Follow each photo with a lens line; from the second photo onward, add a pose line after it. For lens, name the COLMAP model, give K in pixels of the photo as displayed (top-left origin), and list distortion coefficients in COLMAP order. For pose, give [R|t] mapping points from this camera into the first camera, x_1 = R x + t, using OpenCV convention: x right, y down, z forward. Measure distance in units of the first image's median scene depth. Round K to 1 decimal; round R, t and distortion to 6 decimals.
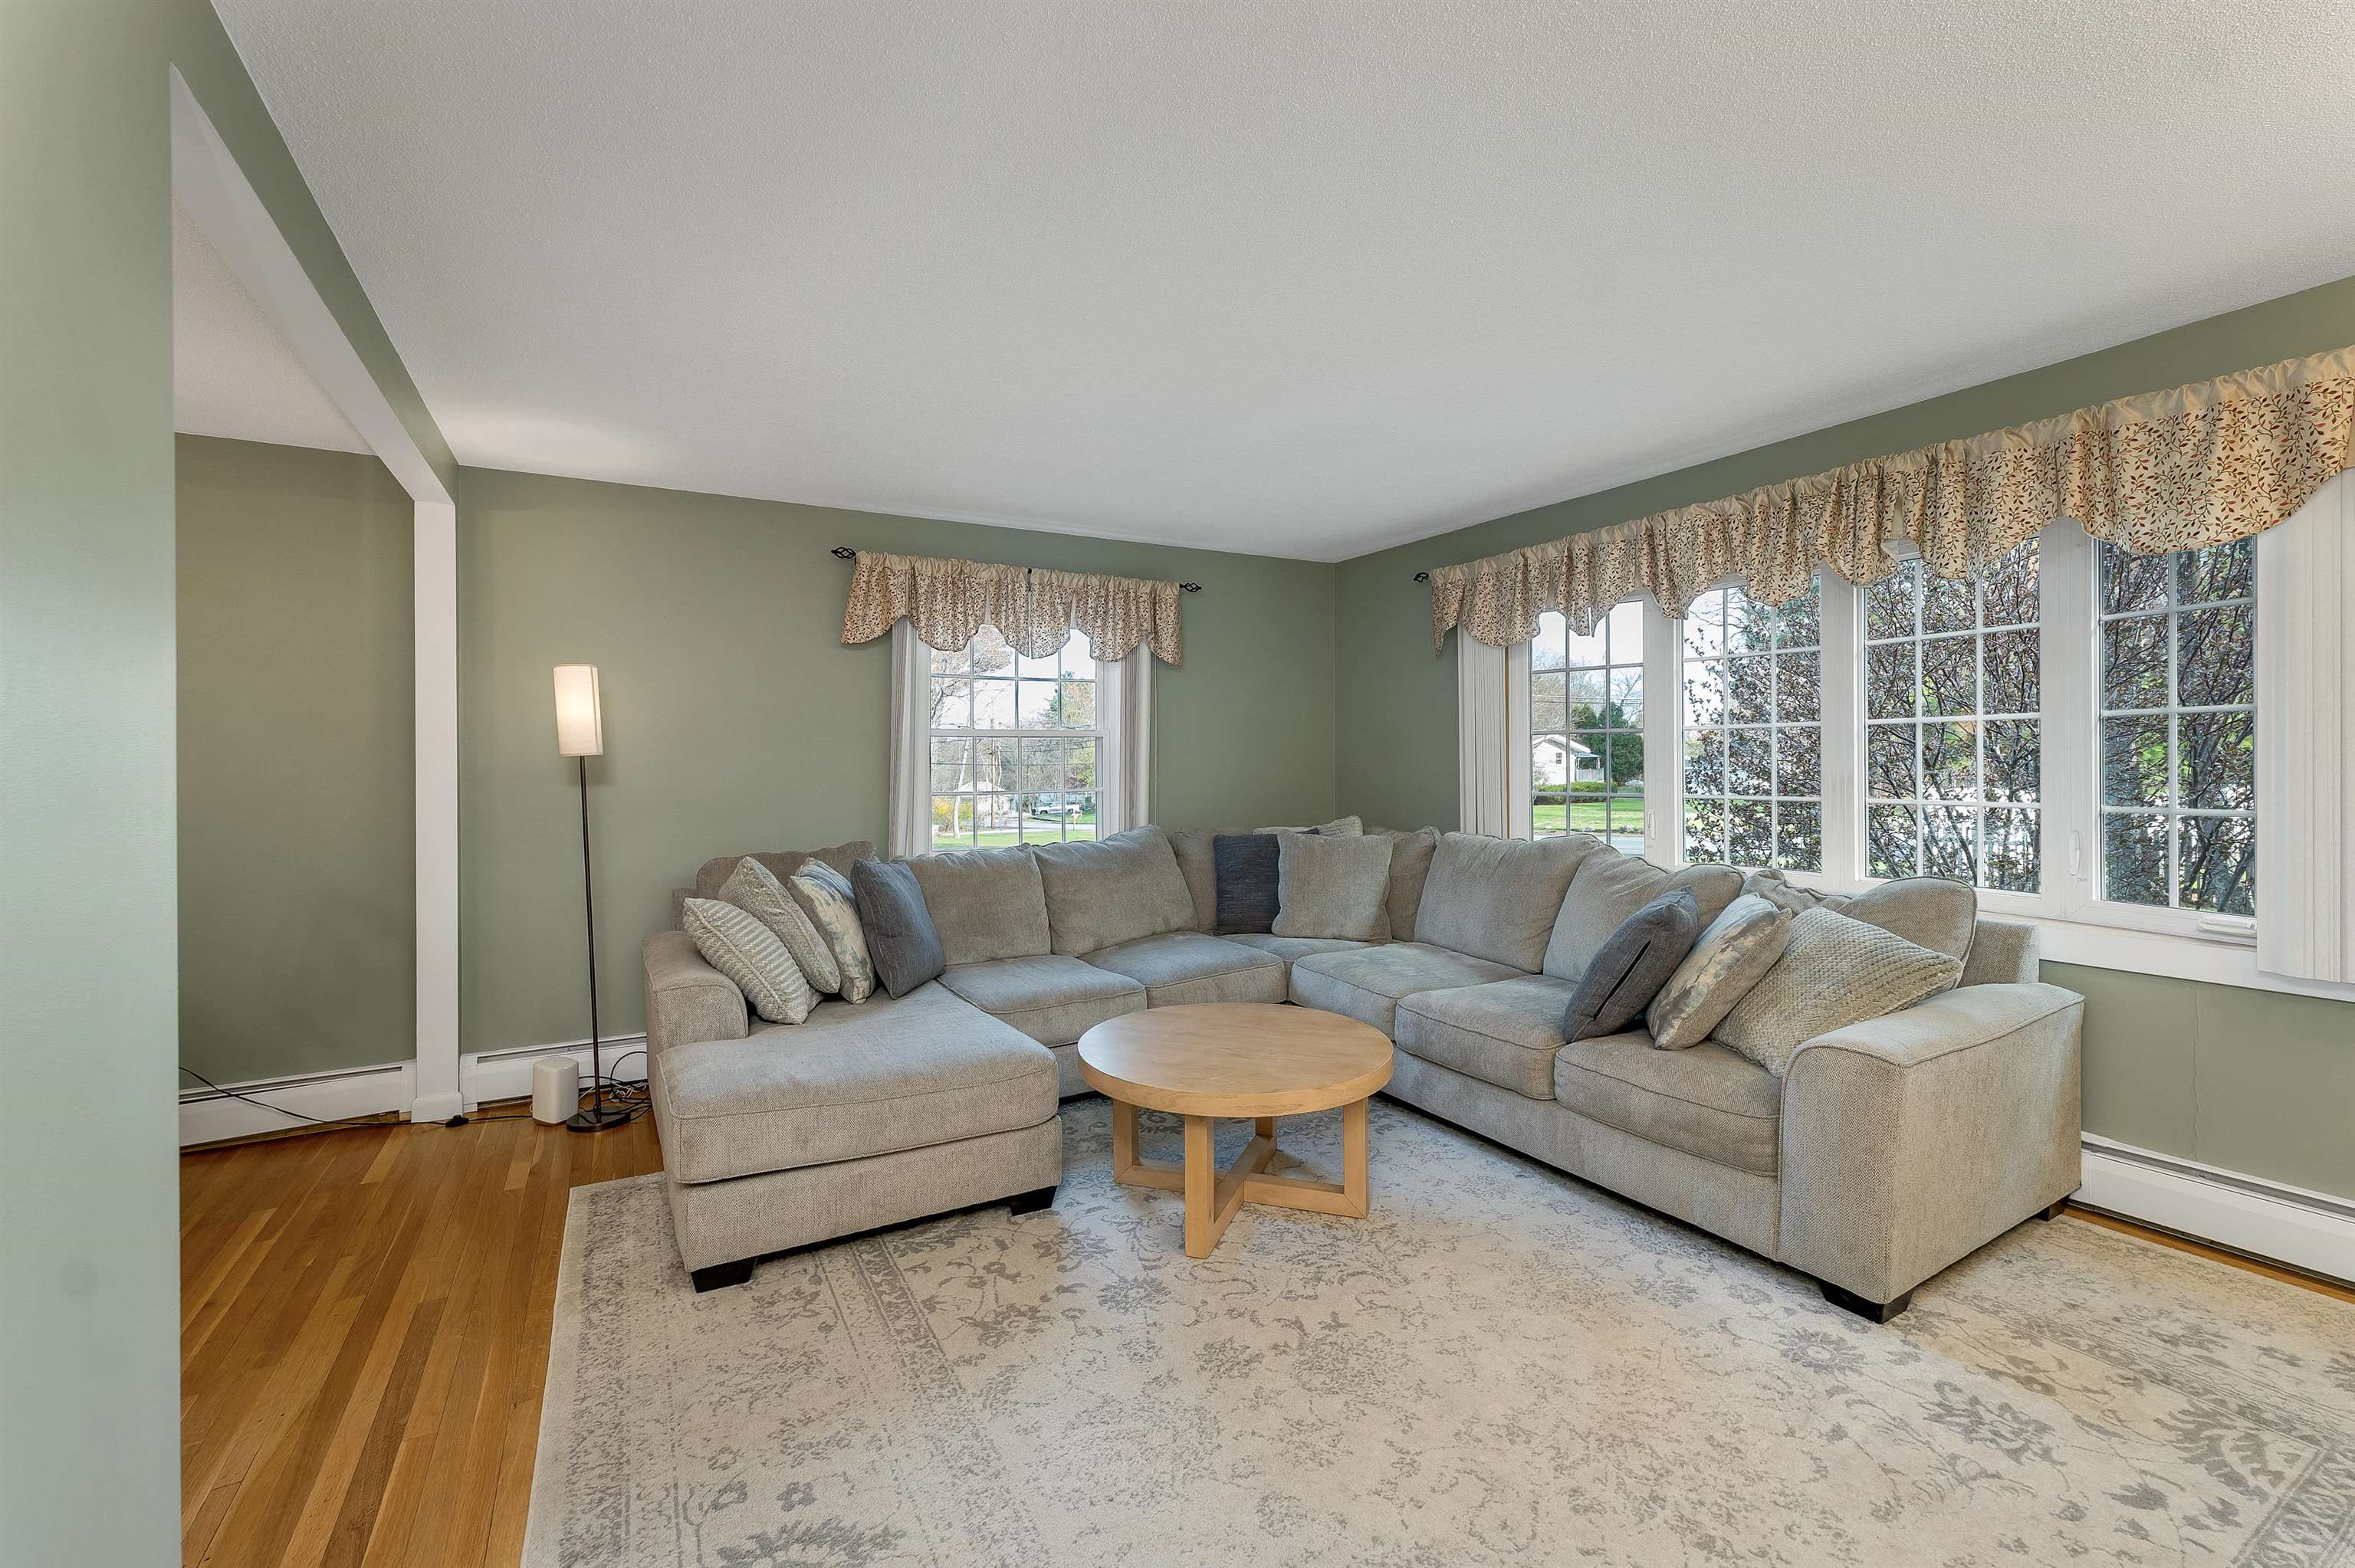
lens RADIAL K [[986.1, 0, 1178.2], [0, 986.1, 772.4], [0, 0, 1]] dist [0.001238, 0.000224]
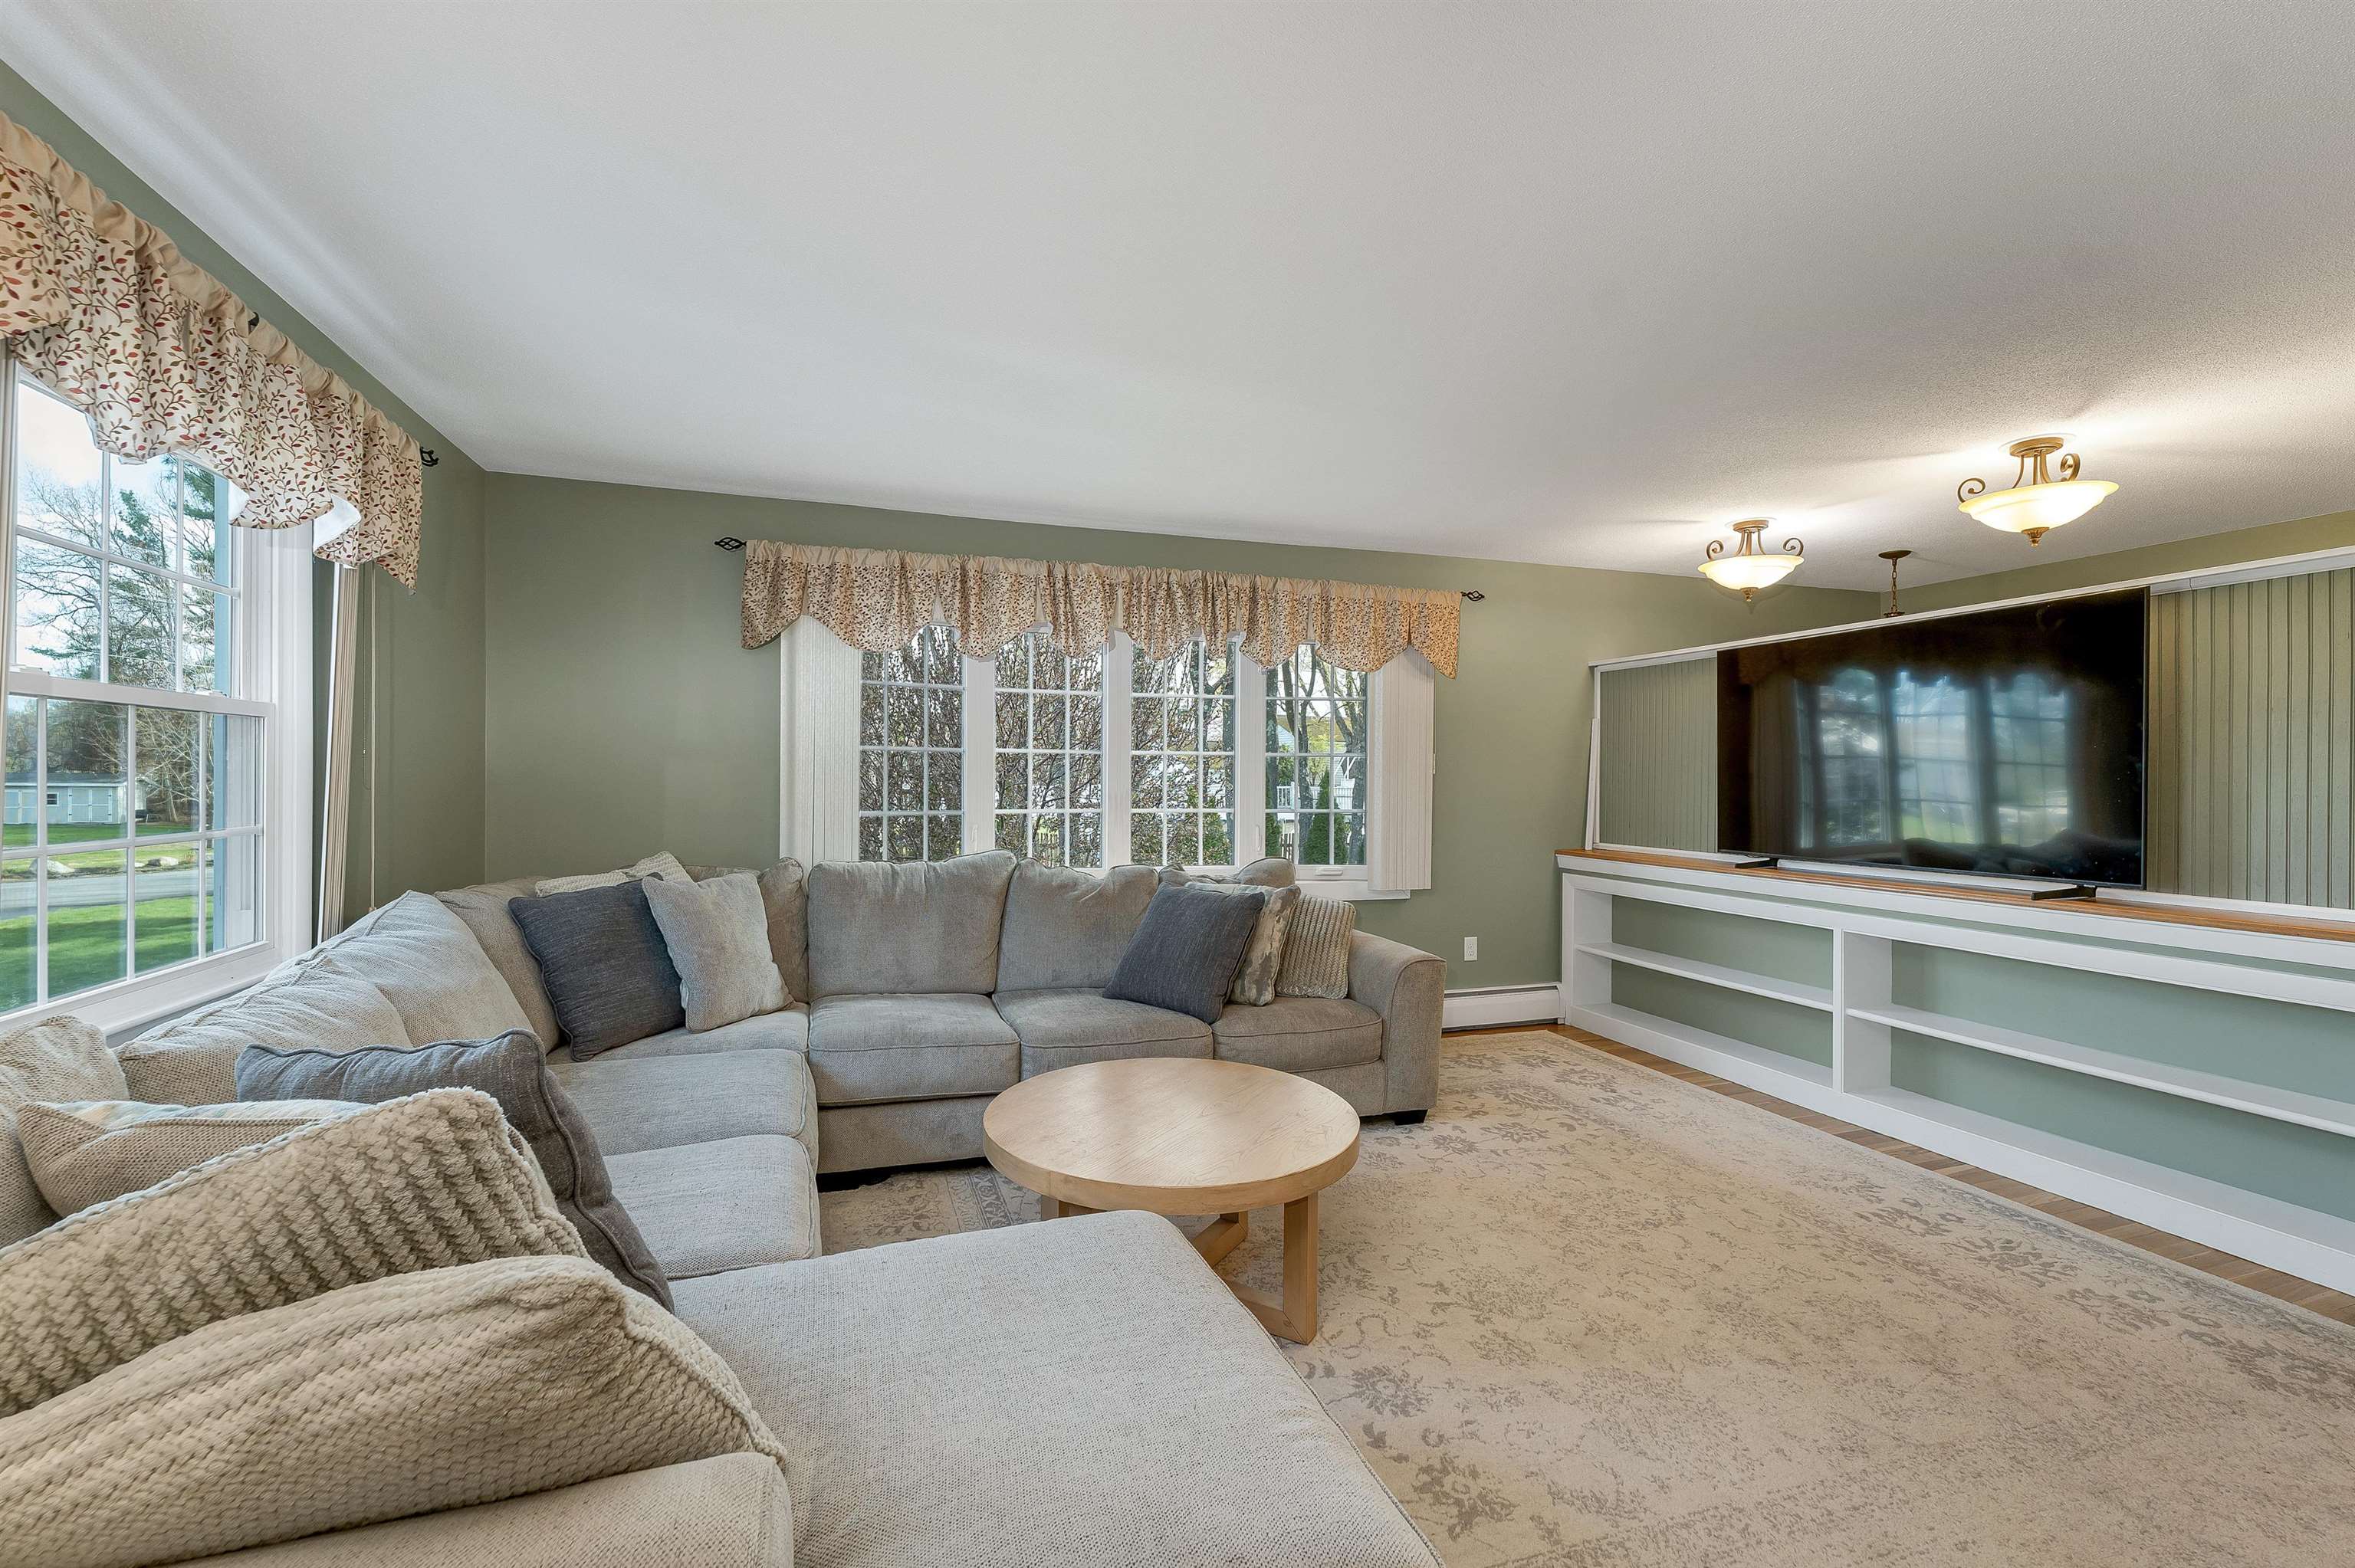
lens RADIAL K [[986.1, 0, 1175.5], [0, 986.1, 792.5], [0, 0, 1]] dist [0.001238, 0.000224]
pose [[0.202917, -0.005312, 0.979182, -0.854939], [0.000912, 0.999986, 0.005235, -0.004329], [-0.979195, -0.000169, 0.202919, 0.920826]]
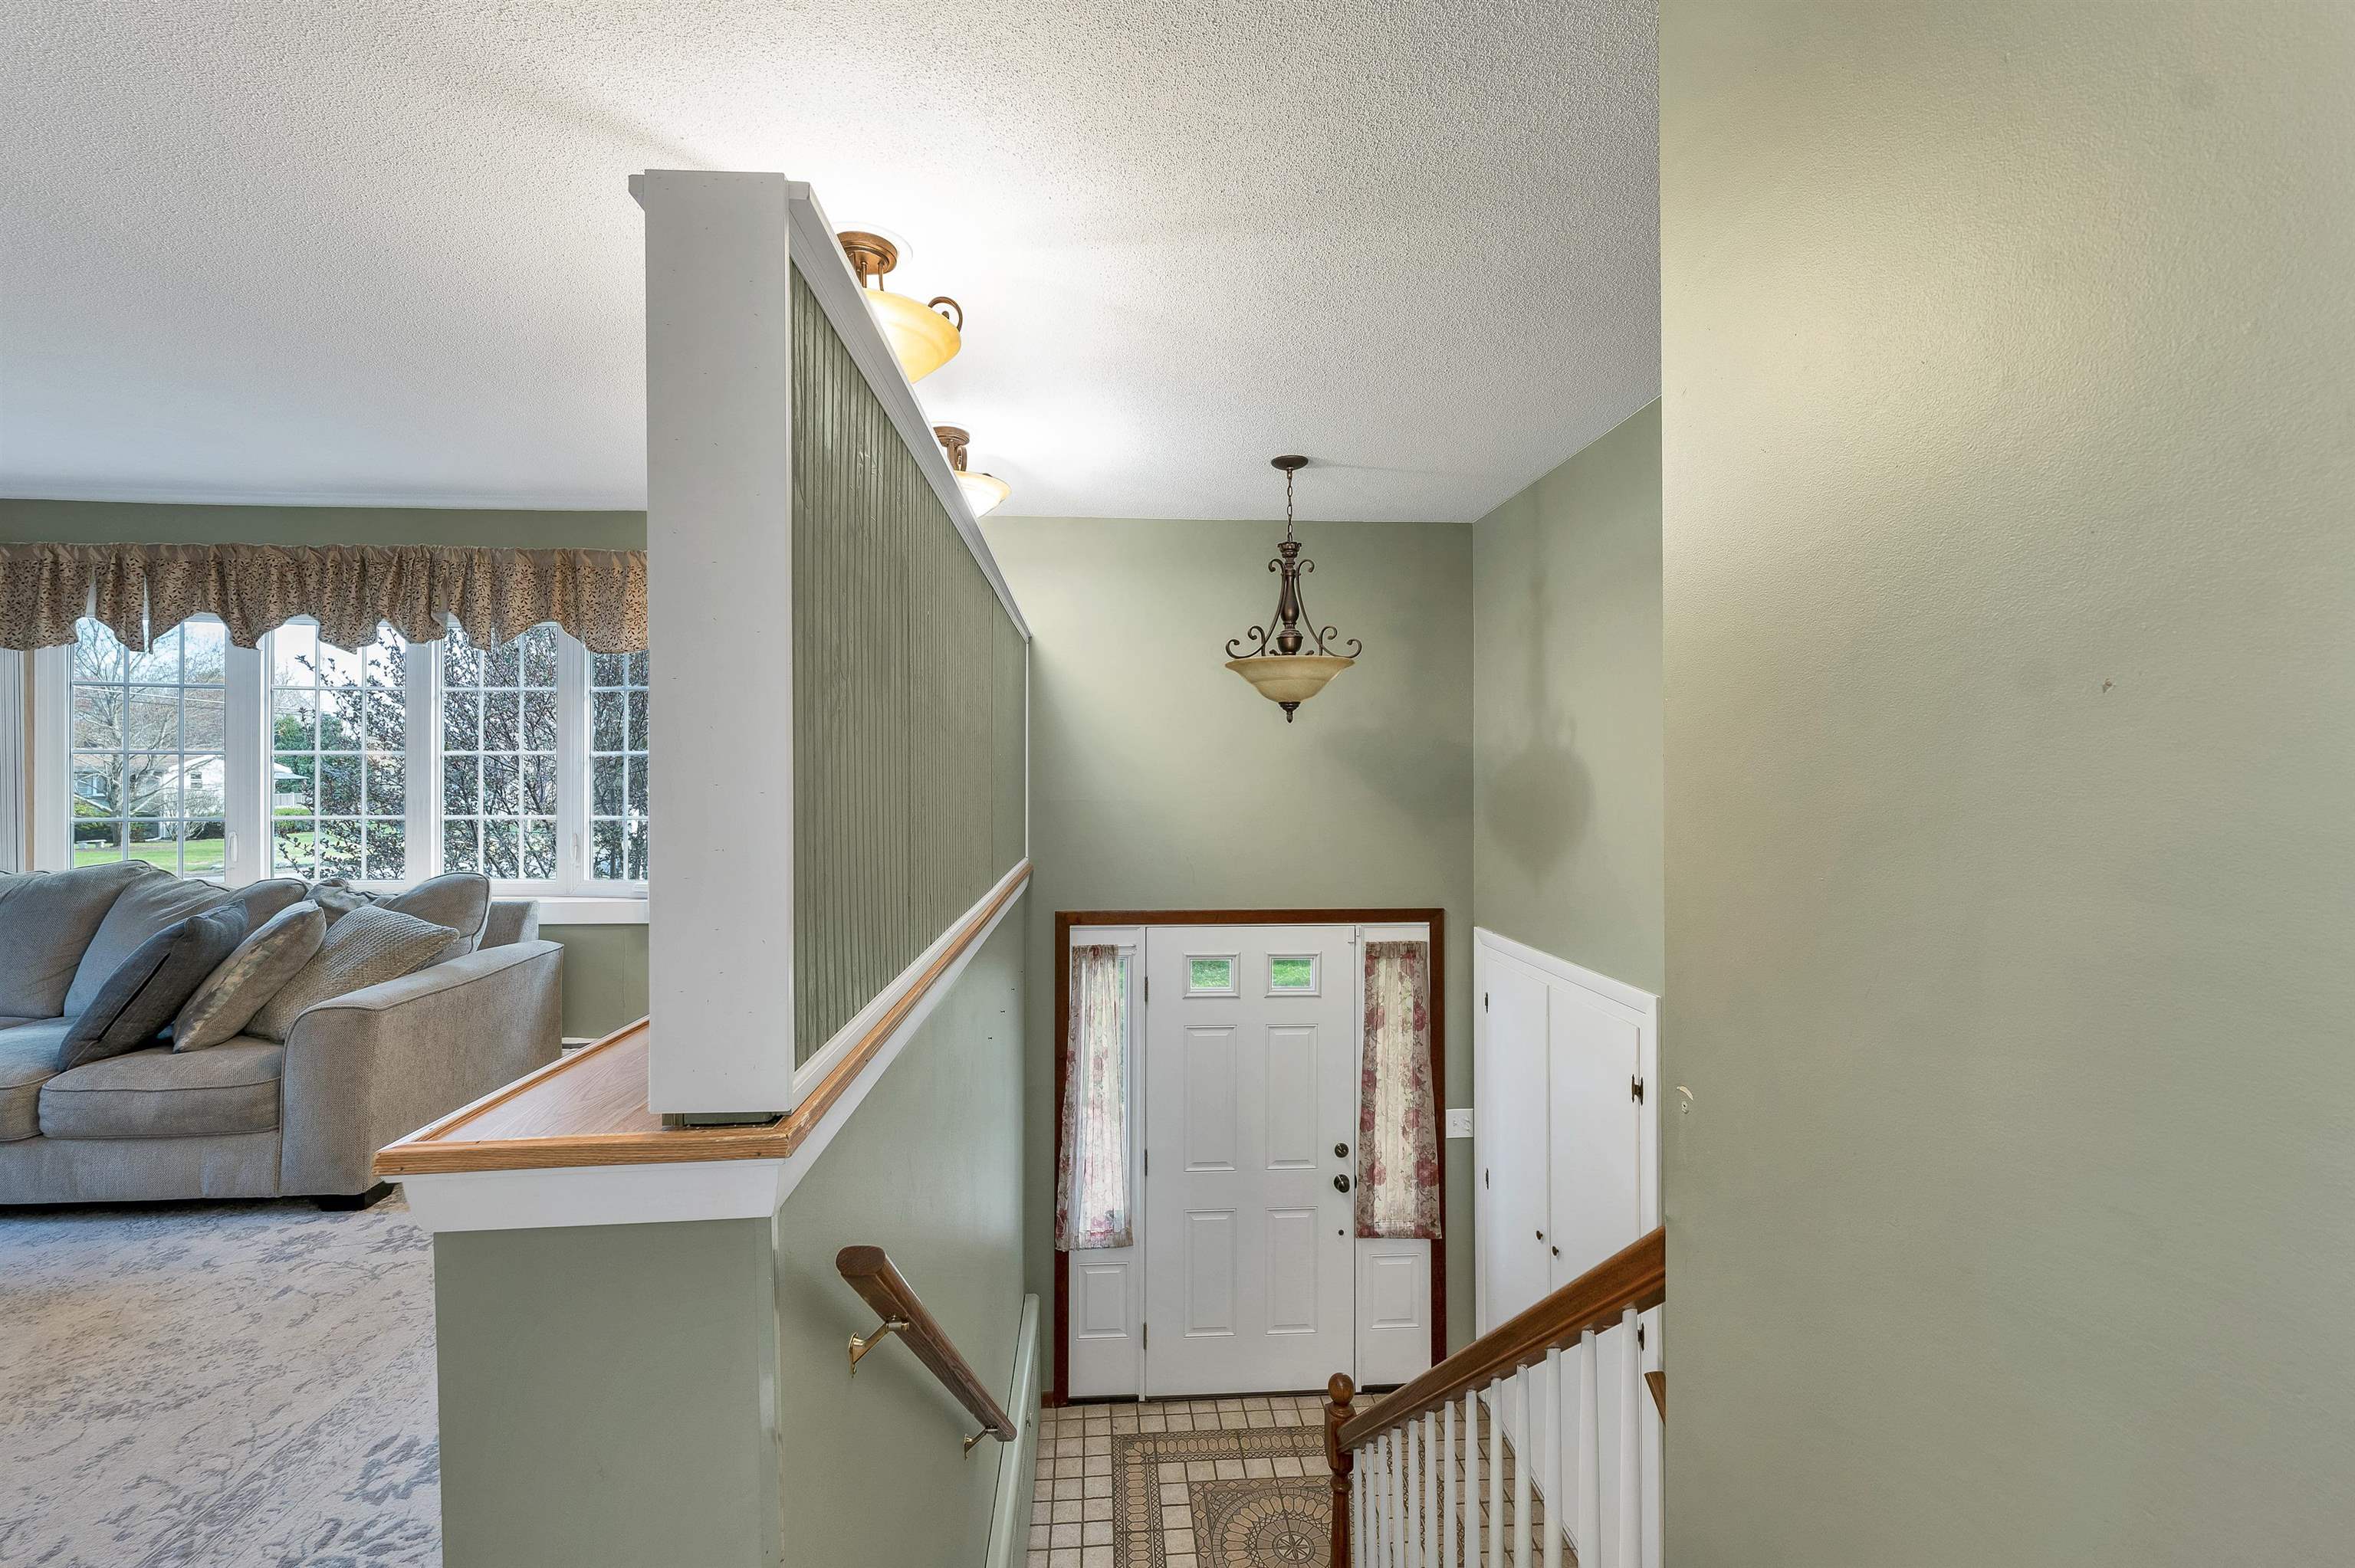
lens RADIAL K [[986.1, 0, 1188.2], [0, 986.1, 769.2], [0, 0, 1]] dist [0.001238, 0.000224]
pose [[0.433098, 0.012759, 0.901257, -0.010781], [0.006285, 0.999833, -0.017175, -0.003806], [-0.901325, 0.013103, 0.432945, -0.498490]]
